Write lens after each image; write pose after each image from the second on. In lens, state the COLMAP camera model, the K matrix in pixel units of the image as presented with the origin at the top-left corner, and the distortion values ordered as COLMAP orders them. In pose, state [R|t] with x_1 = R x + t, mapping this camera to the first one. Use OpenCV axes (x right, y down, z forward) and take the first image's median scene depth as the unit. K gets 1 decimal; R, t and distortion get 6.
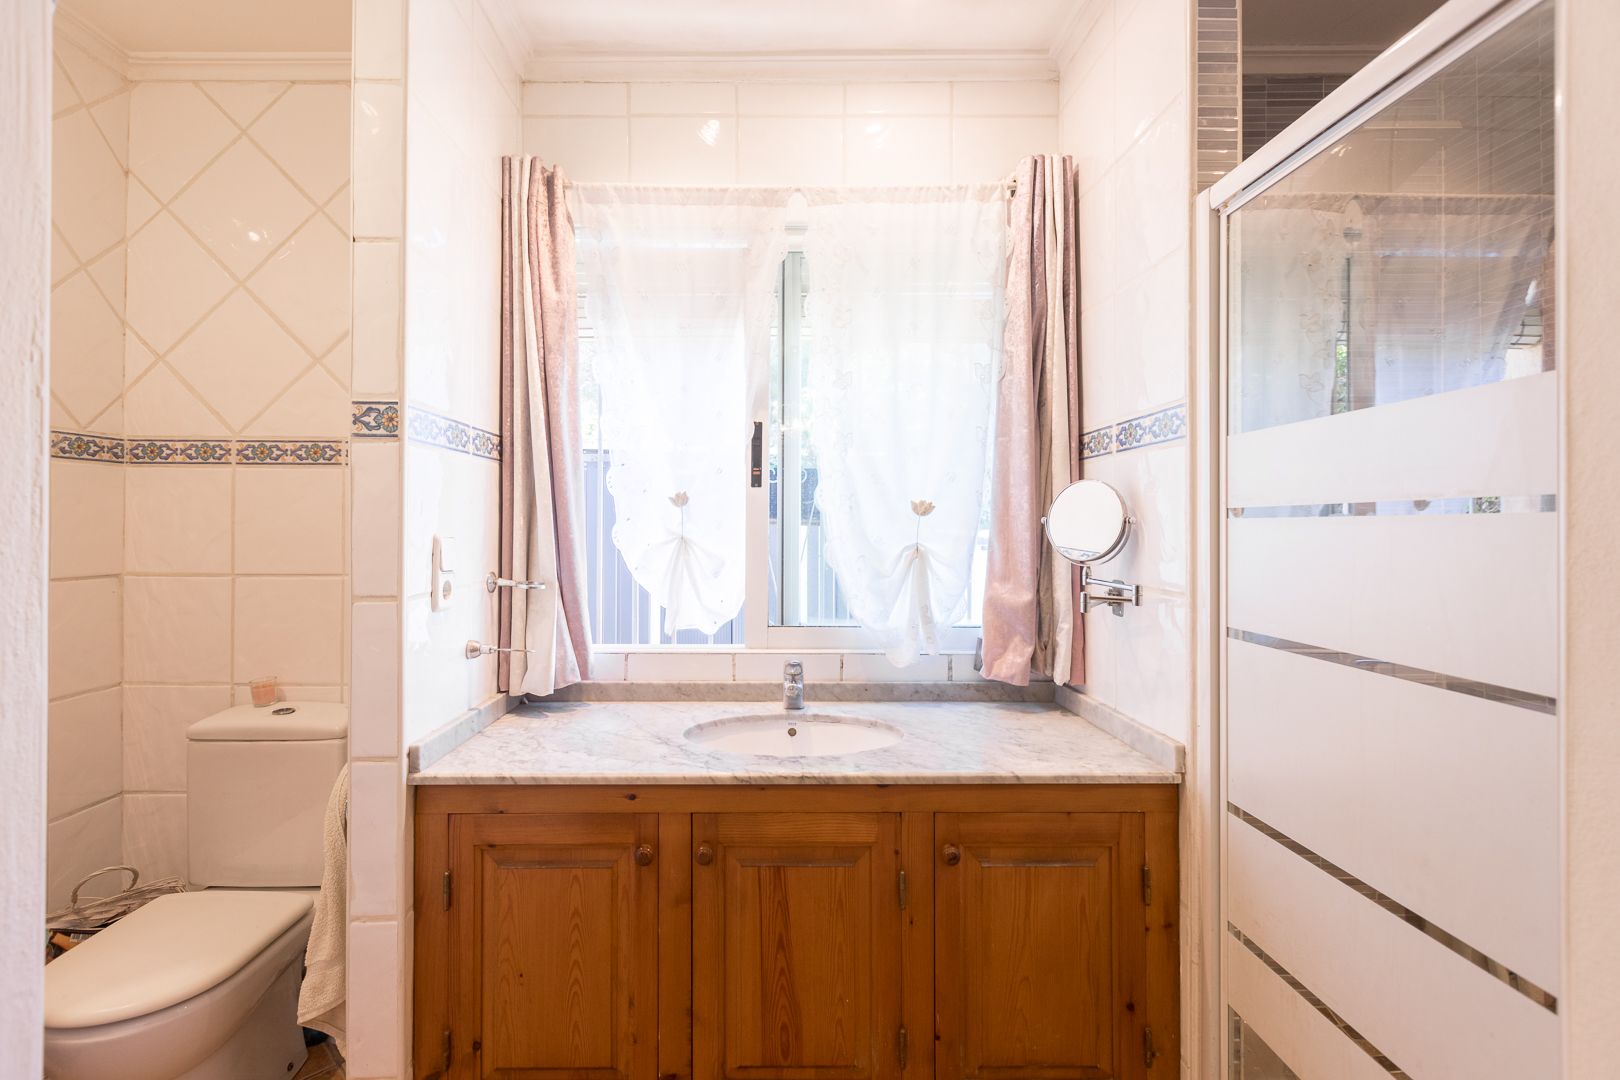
lens RADIAL K [[707.3, 0, 810.0], [0, 707.3, 521.0], [0, 0, 1]] dist [-0.000129, 0.000049]
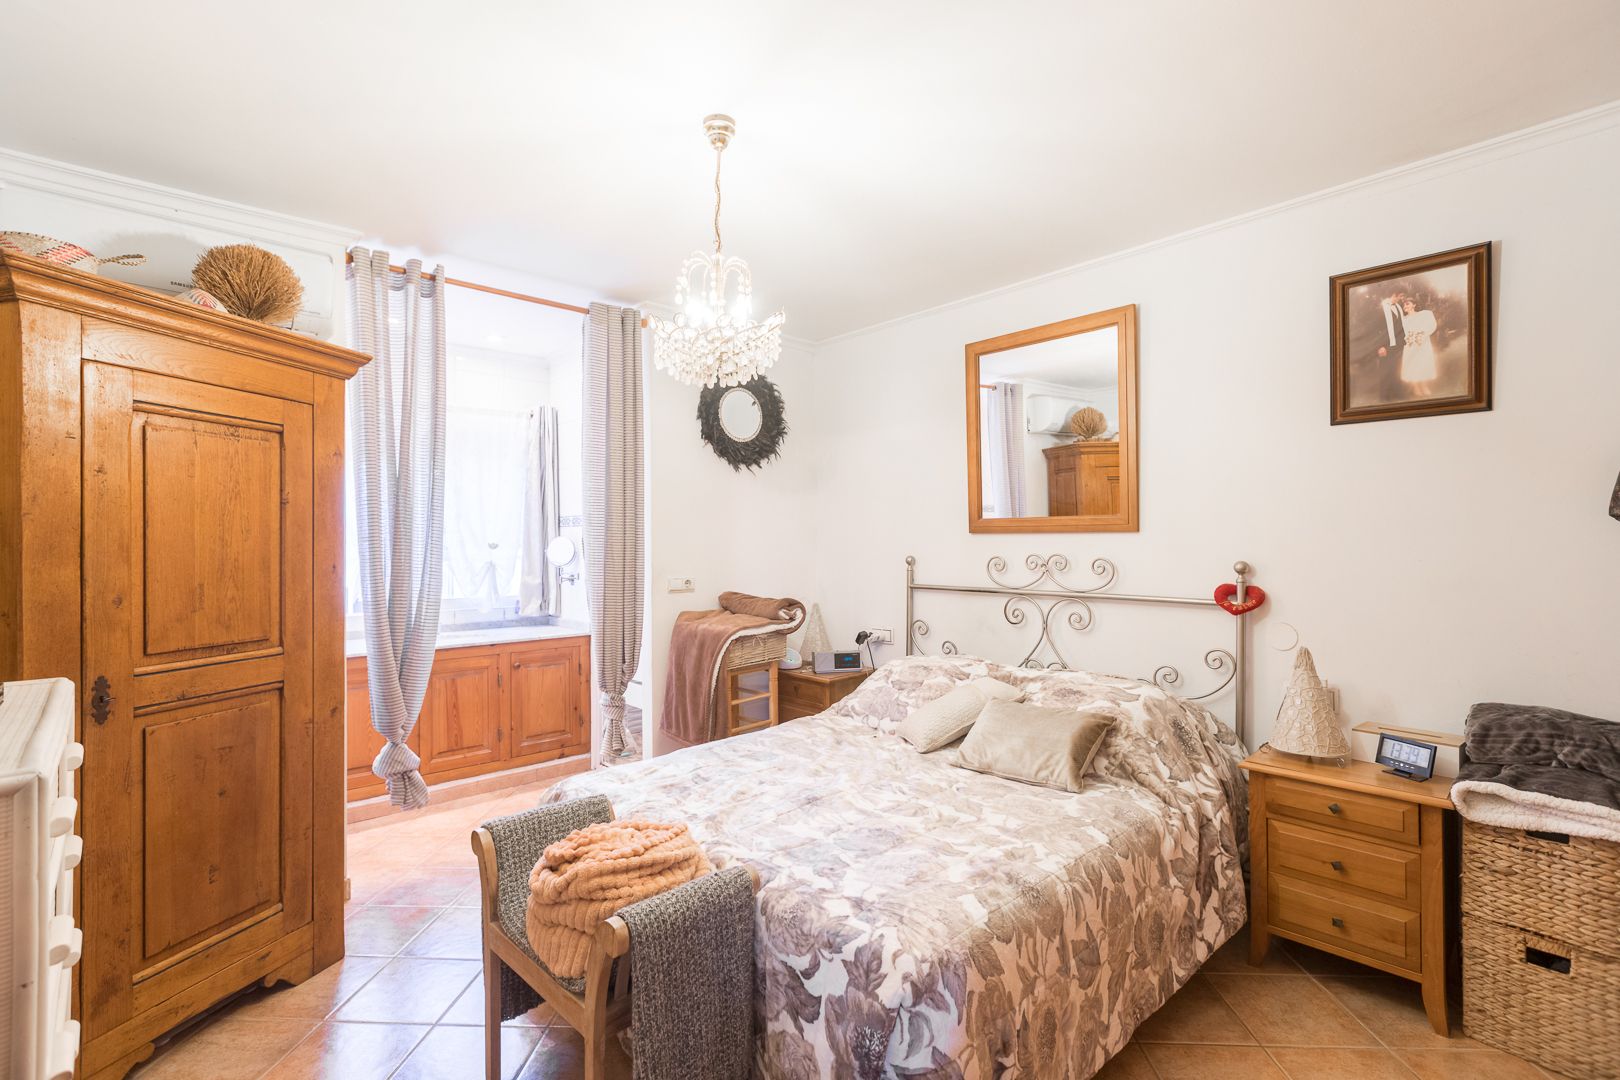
lens RADIAL K [[715.8, 0, 785.2], [0, 715.8, 539.0], [0, 0, 1]] dist [0.001181, 0.000522]
pose [[0.779661, -0.003366, 0.626193, -0.666966], [0.003082, 0.999994, 0.001538, -0.048914], [-0.626194, 0.000731, 0.779667, -1.699297]]
